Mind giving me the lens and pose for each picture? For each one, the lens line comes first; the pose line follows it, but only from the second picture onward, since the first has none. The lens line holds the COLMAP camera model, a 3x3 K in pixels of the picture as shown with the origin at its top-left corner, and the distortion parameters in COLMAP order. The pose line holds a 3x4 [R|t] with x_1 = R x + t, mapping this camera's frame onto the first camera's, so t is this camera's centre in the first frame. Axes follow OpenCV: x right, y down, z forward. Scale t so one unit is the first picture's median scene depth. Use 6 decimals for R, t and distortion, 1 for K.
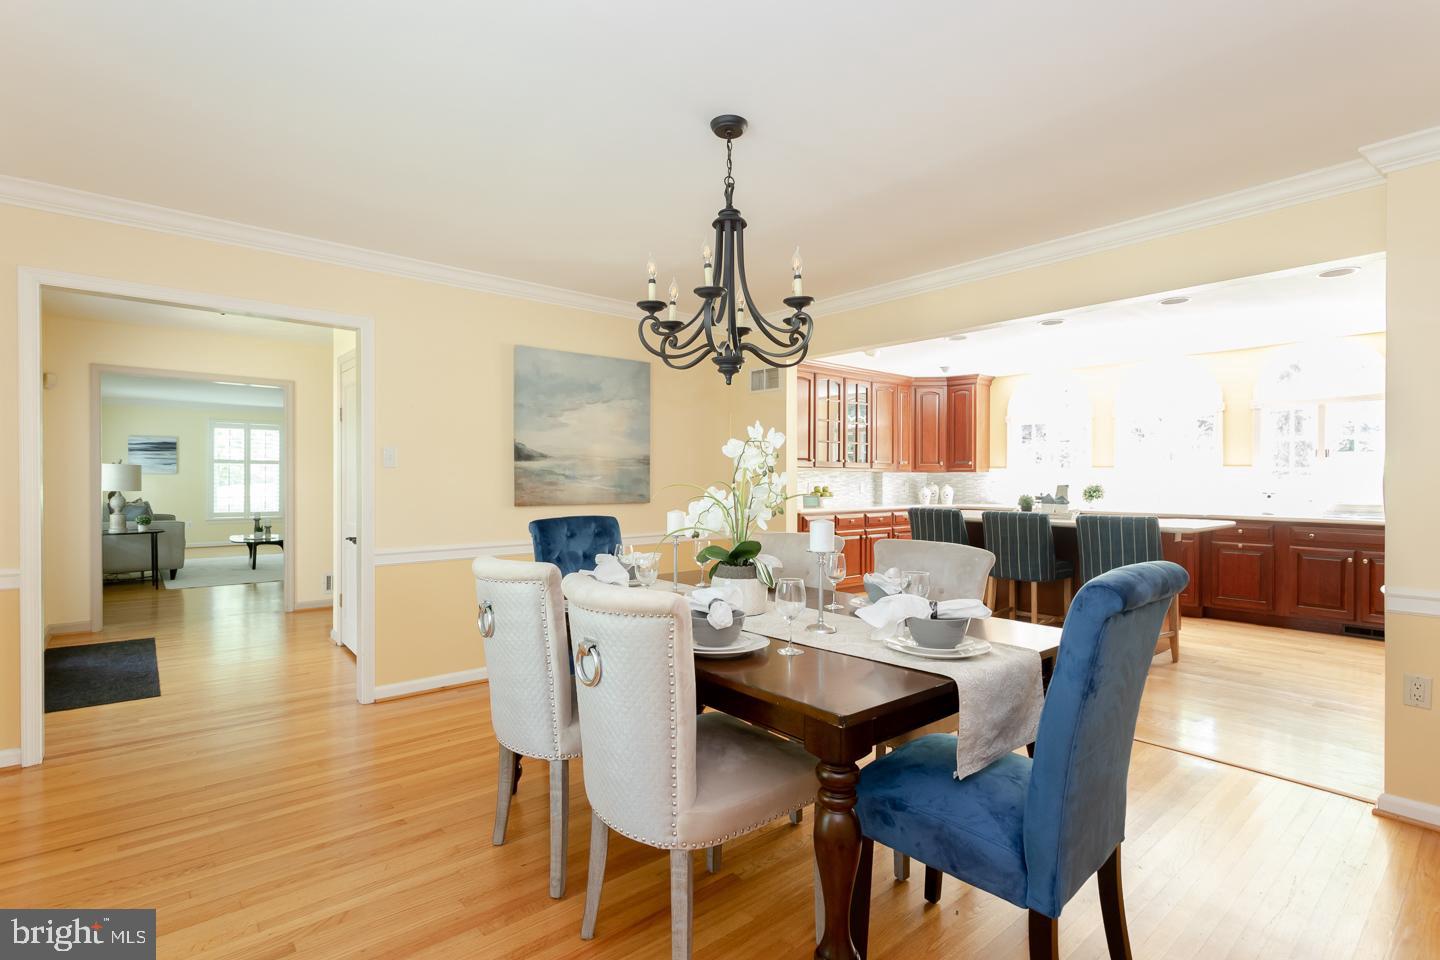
lens RADIAL K [[691.8, 0, 708.8], [0, 691.8, 483.6], [0, 0, 1]] dist [0.000560, -0.000271]
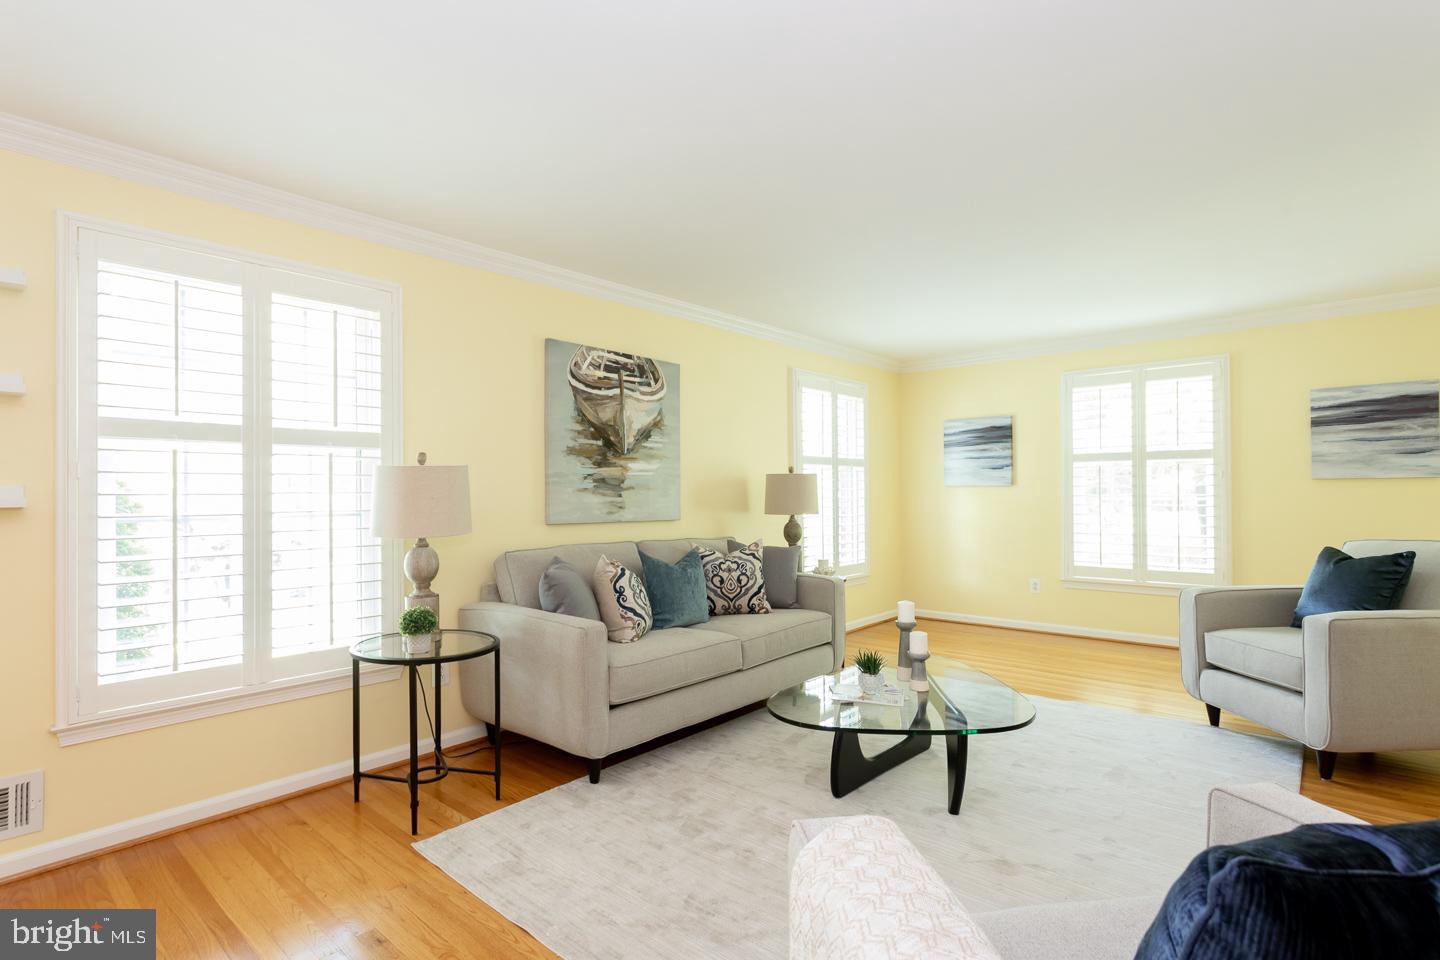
lens RADIAL K [[699.4, 0, 720.0], [0, 699.4, 480.0], [0, 0, 1]] dist [0.000462, -0.000124]
pose [[0.165135, -0.021263, -0.986042, -0.278941], [0.002809, 0.999774, -0.021089, -0.007593], [0.986267, 0.000712, 0.165158, 0.681808]]
